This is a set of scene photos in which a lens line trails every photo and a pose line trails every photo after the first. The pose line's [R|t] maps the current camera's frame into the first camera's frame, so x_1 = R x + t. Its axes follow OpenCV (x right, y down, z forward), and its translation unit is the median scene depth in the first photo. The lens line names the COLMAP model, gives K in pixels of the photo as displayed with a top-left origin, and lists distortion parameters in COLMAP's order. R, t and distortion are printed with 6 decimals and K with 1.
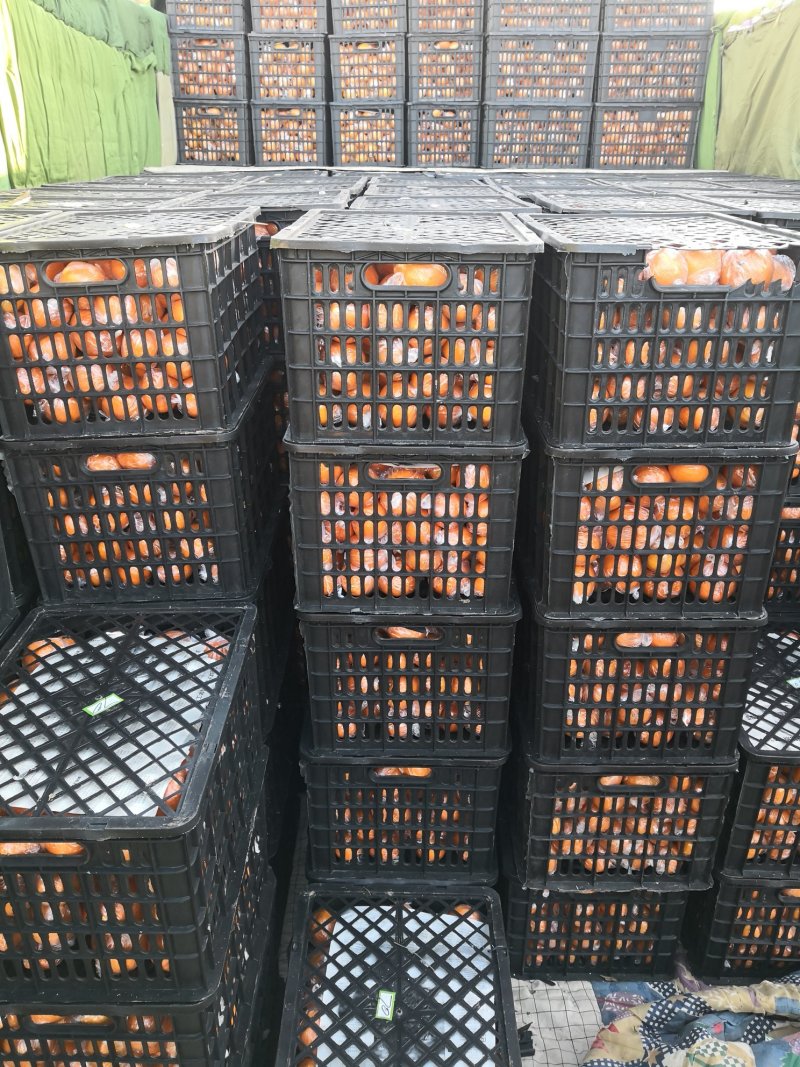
lens RADIAL K [[823.1, 0, 385.2], [0, 823.1, 488.4], [0, 0, 1]] dist [0.059407, -0.088049]
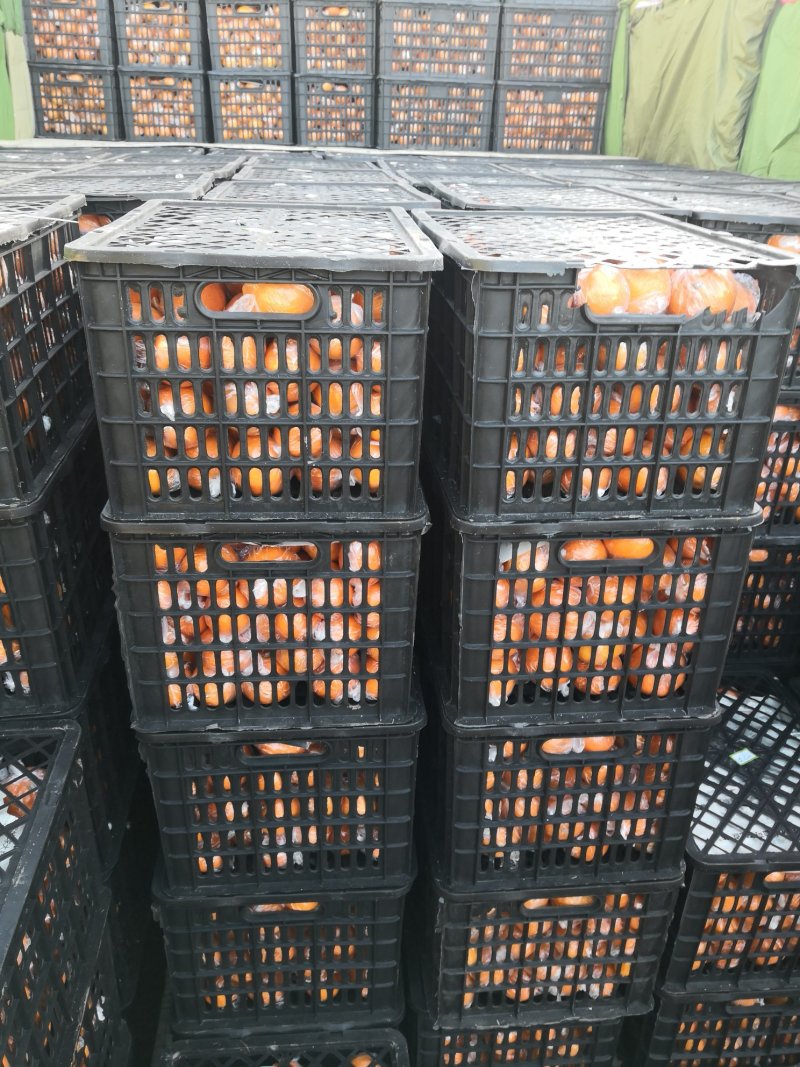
lens RADIAL K [[823.1, 0, 385.2], [0, 823.1, 488.4], [0, 0, 1]] dist [0.059407, -0.088049]
pose [[0.993884, -0.023306, 0.107939, 0.043520], [0.020910, 0.999510, 0.023277, -0.083752], [-0.108429, -0.020878, 0.993885, 0.206598]]
